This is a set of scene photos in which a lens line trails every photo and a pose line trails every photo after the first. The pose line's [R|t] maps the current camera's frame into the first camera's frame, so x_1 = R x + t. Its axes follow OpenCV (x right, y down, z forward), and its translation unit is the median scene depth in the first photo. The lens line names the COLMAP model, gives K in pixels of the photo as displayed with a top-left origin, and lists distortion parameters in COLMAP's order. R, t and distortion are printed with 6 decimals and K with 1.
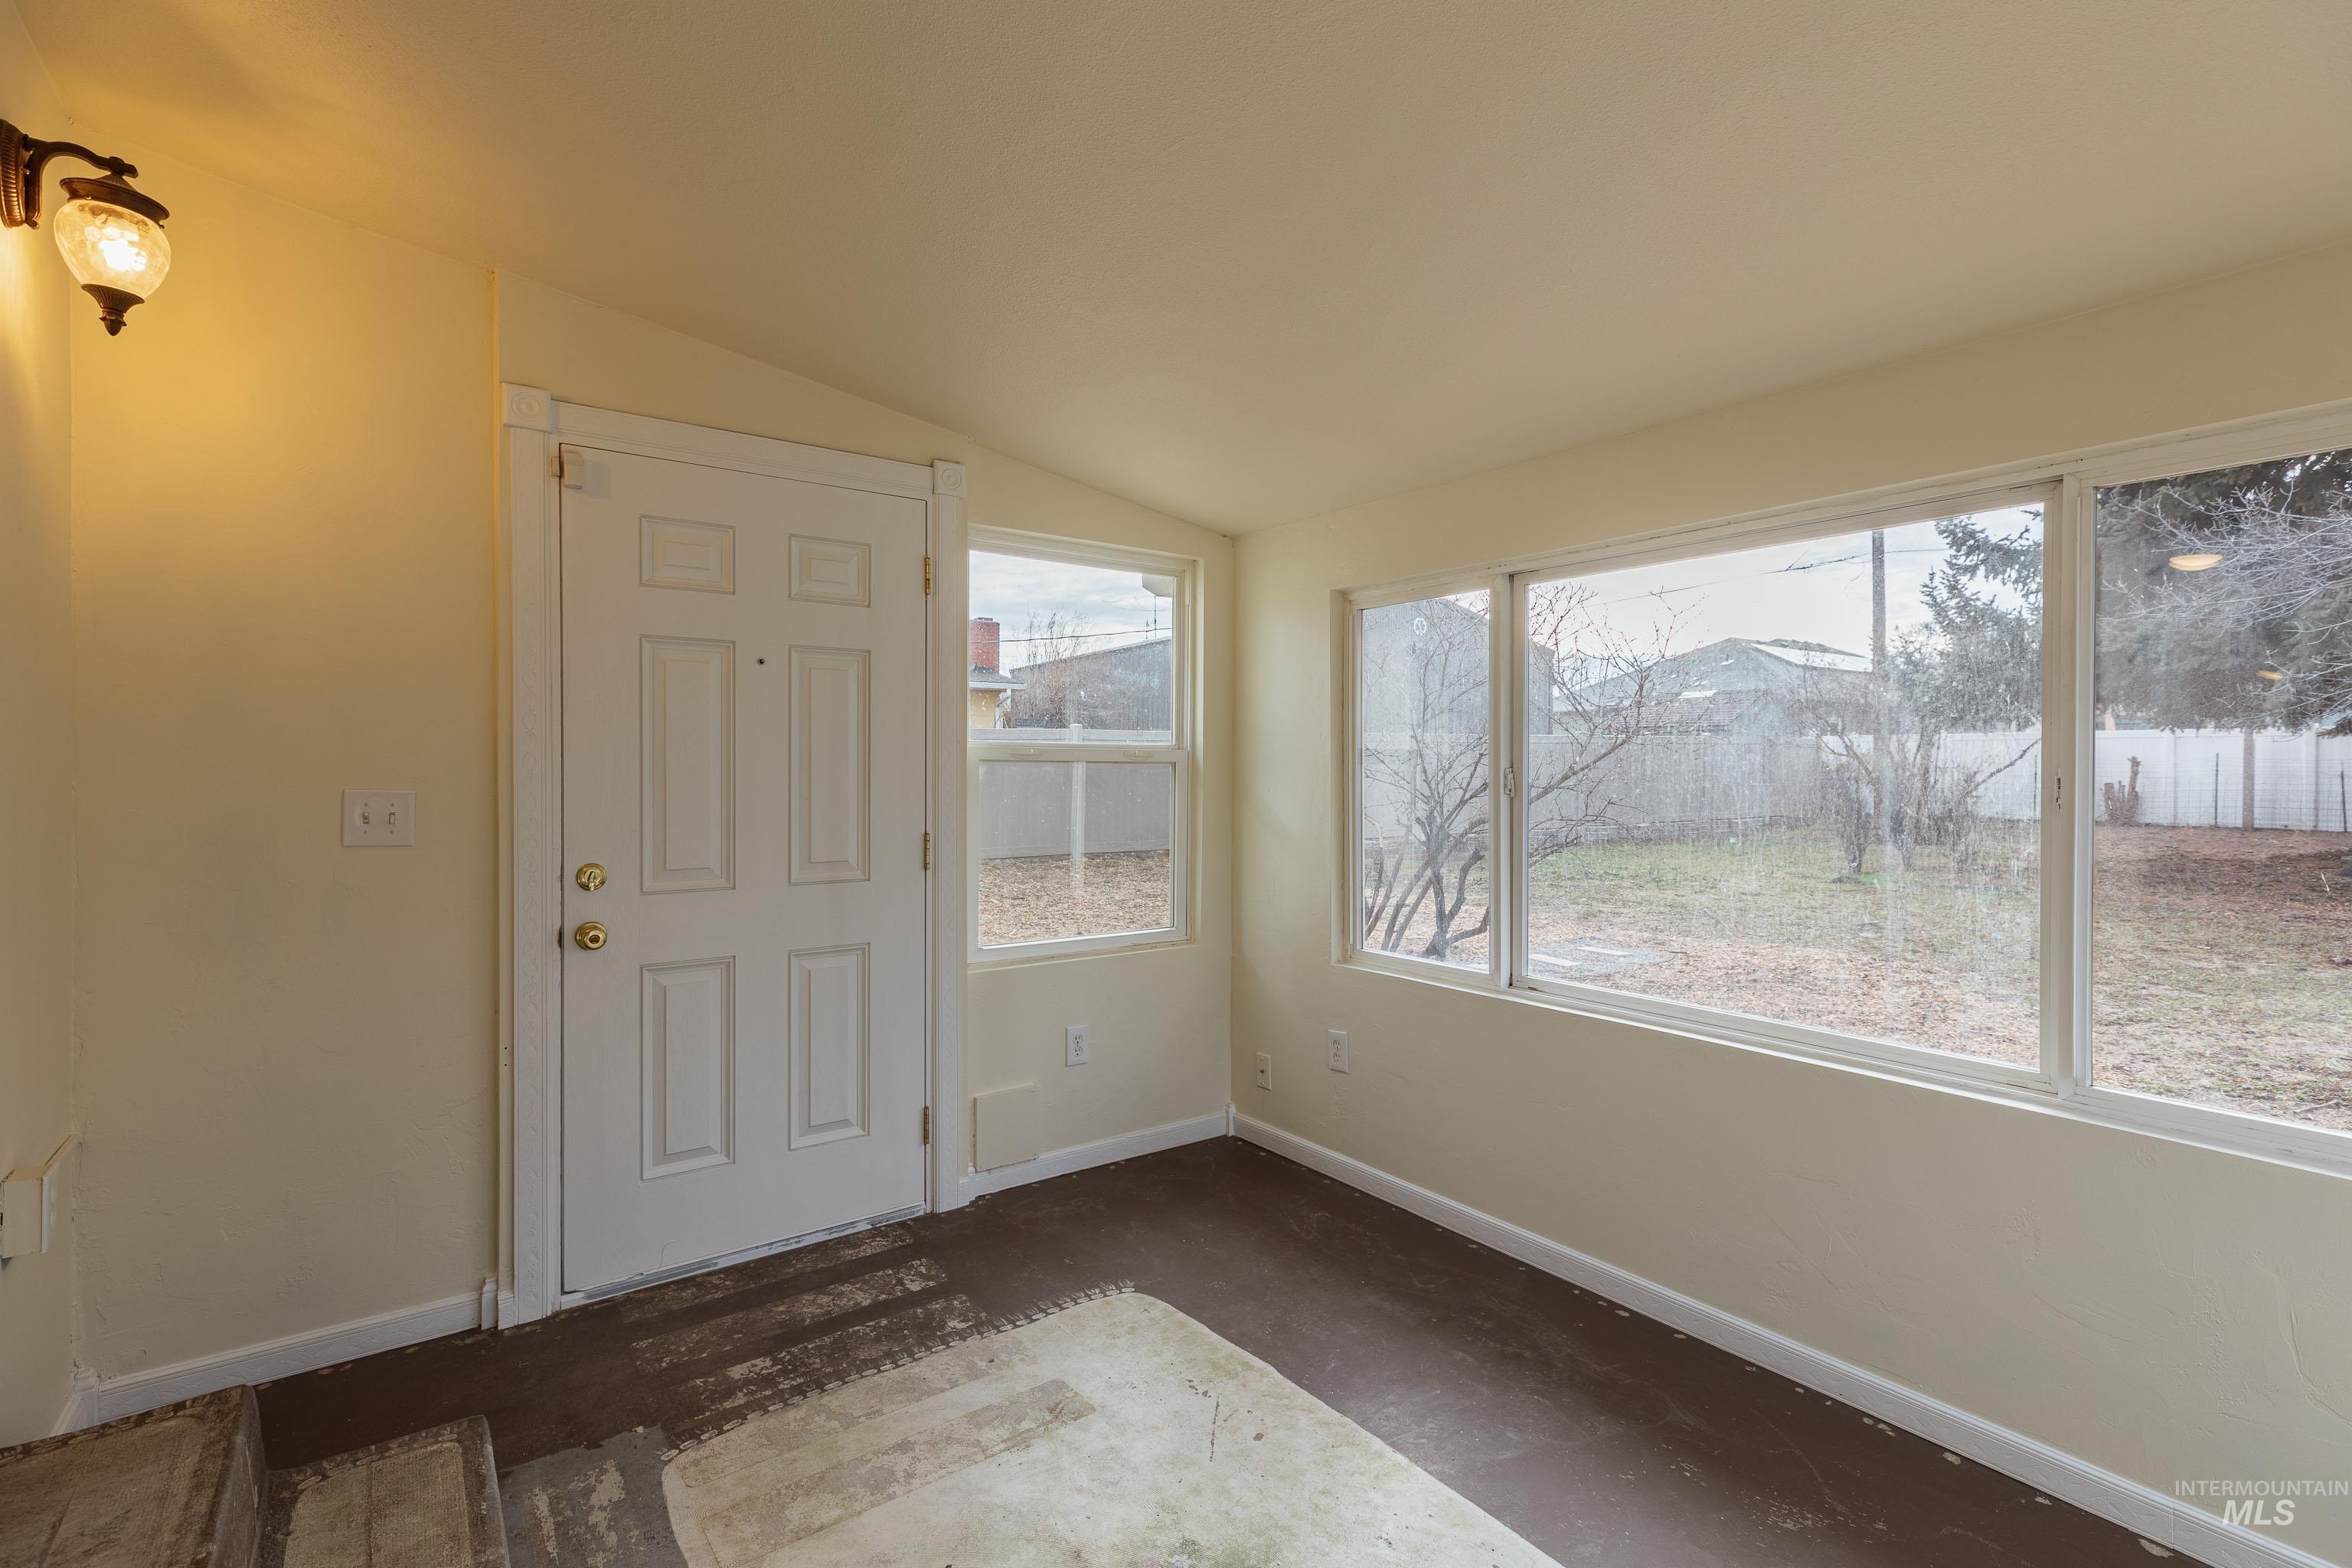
lens RADIAL K [[1062.7, 0, 1184.9], [0, 1062.7, 777.5], [0, 0, 1]] dist [0.004191, 0.000314]
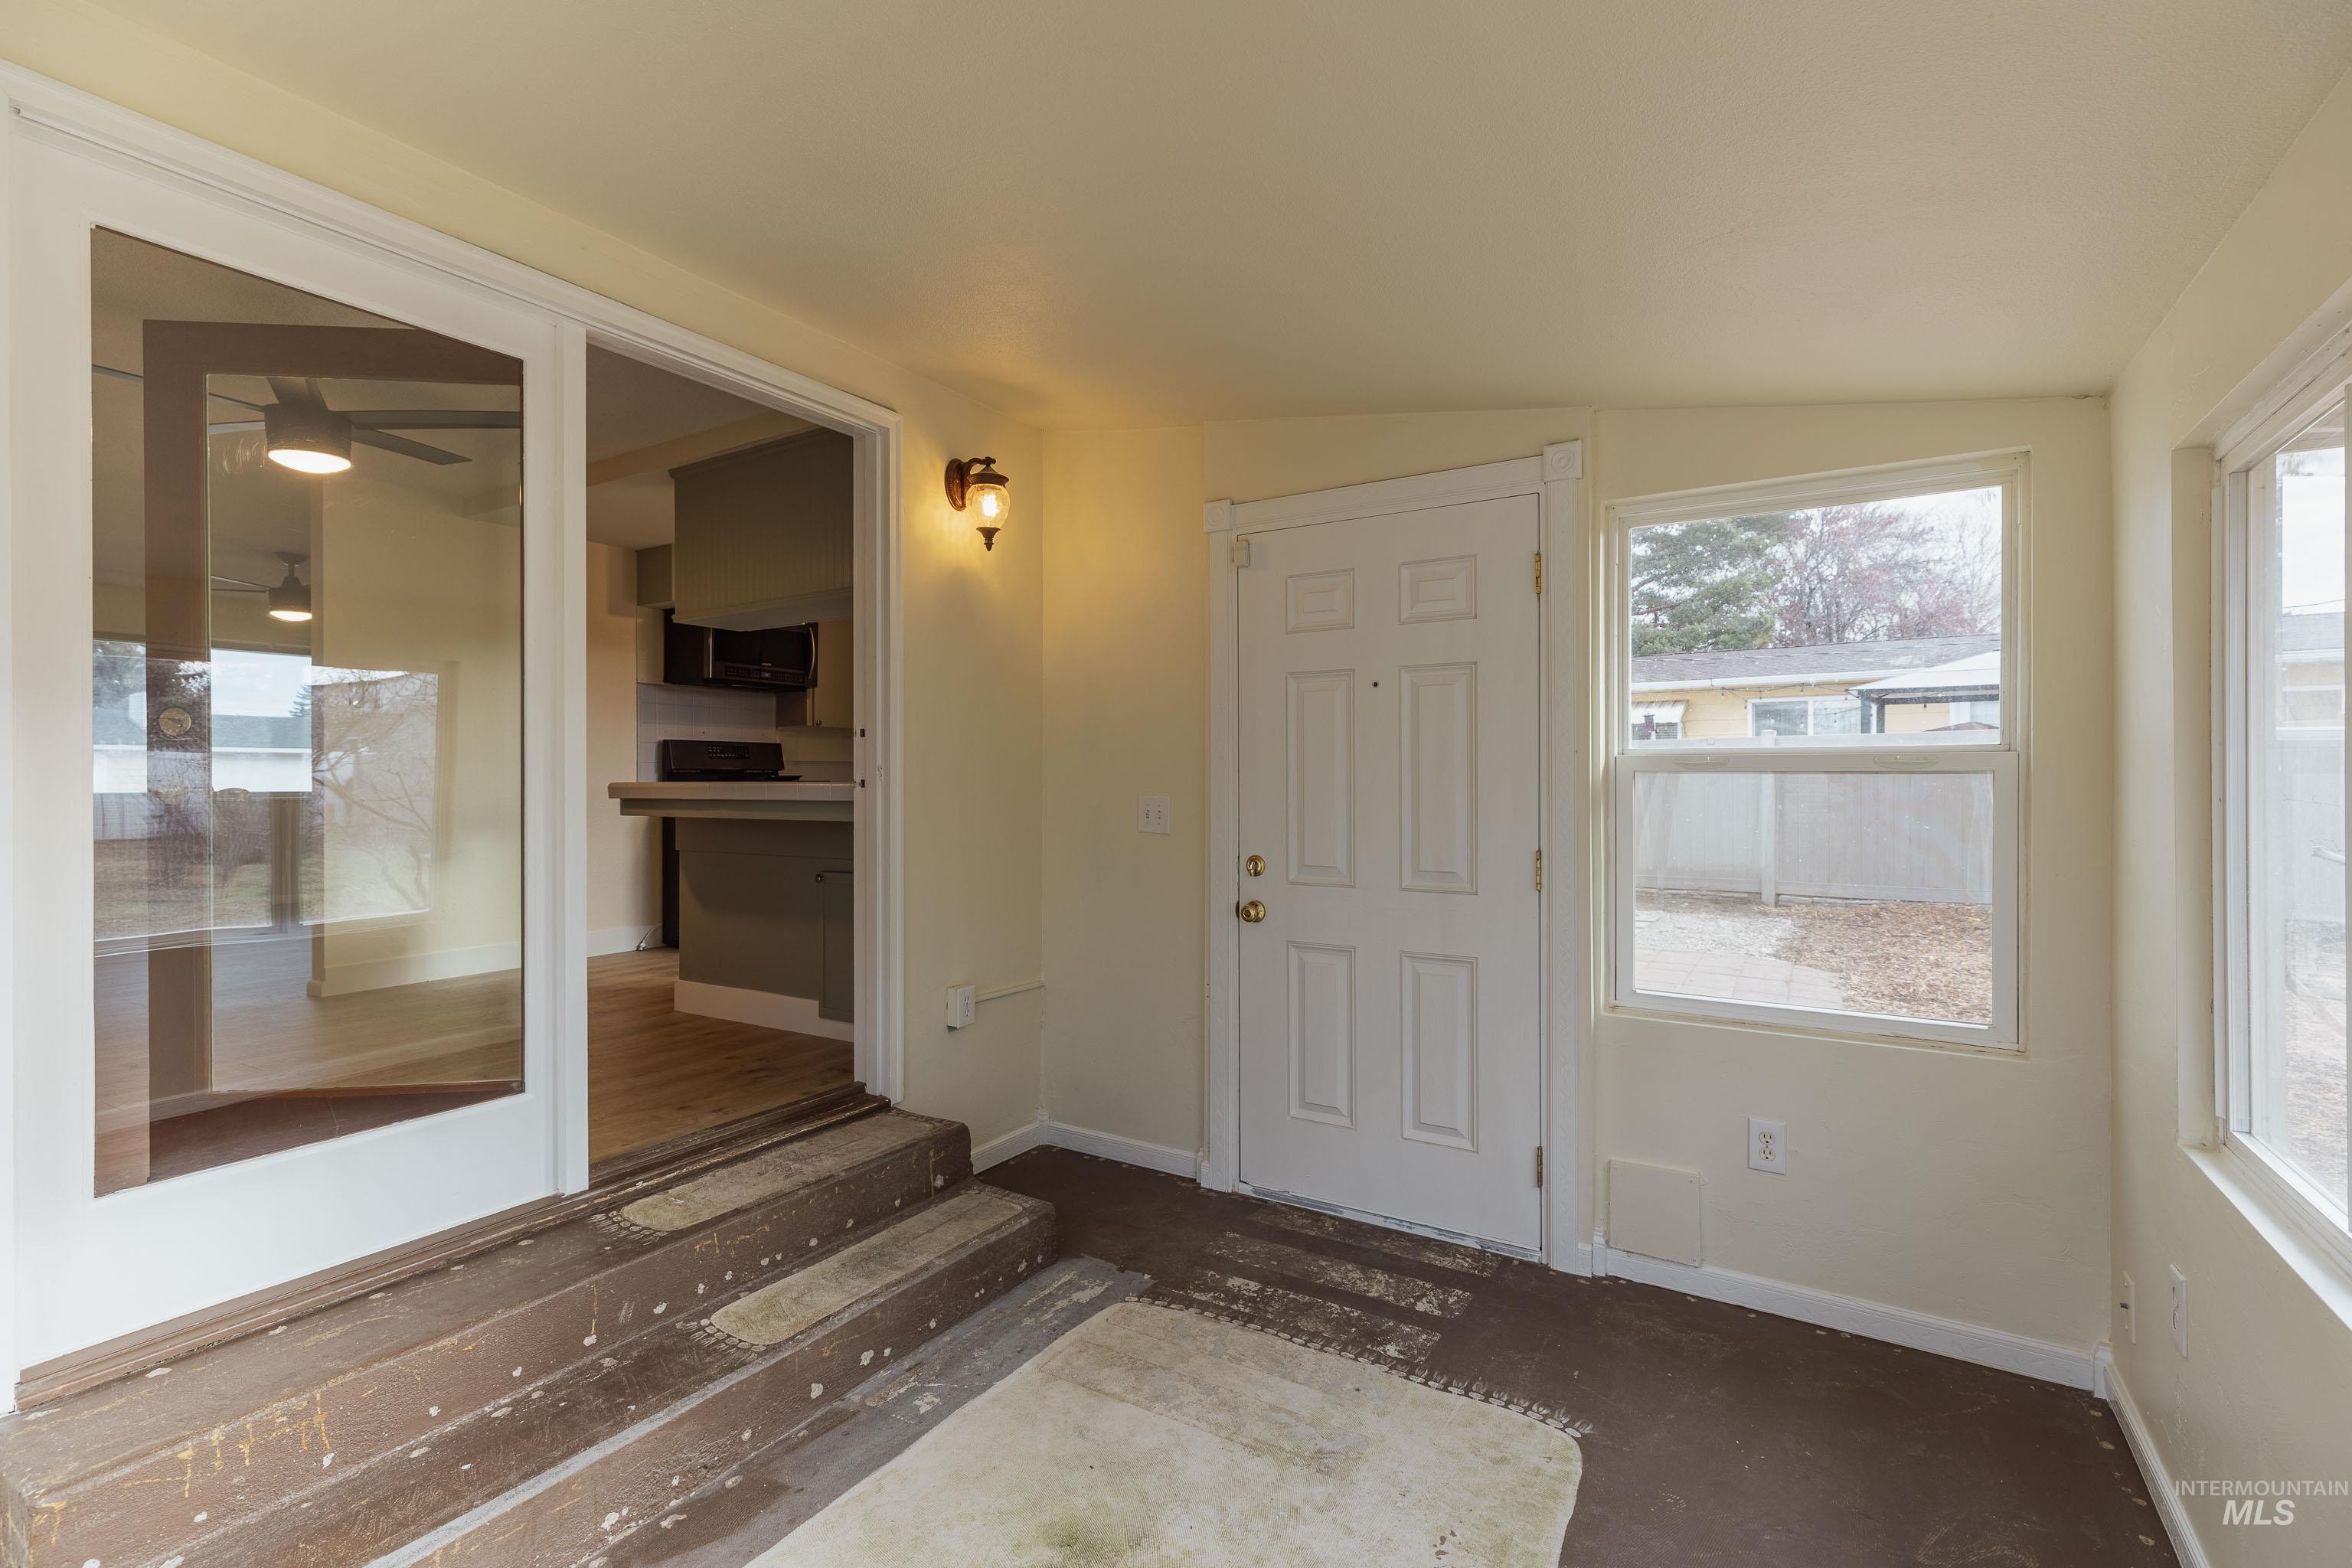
lens RADIAL K [[1062.7, 0, 1182.6], [0, 1062.7, 779.8], [0, 0, 1]] dist [0.004191, 0.000314]
pose [[0.369441, -0.001352, -0.929253, 0.585906], [-0.007246, 0.999964, -0.004336, -0.003843], [0.929226, 0.008335, 0.369418, 0.429035]]
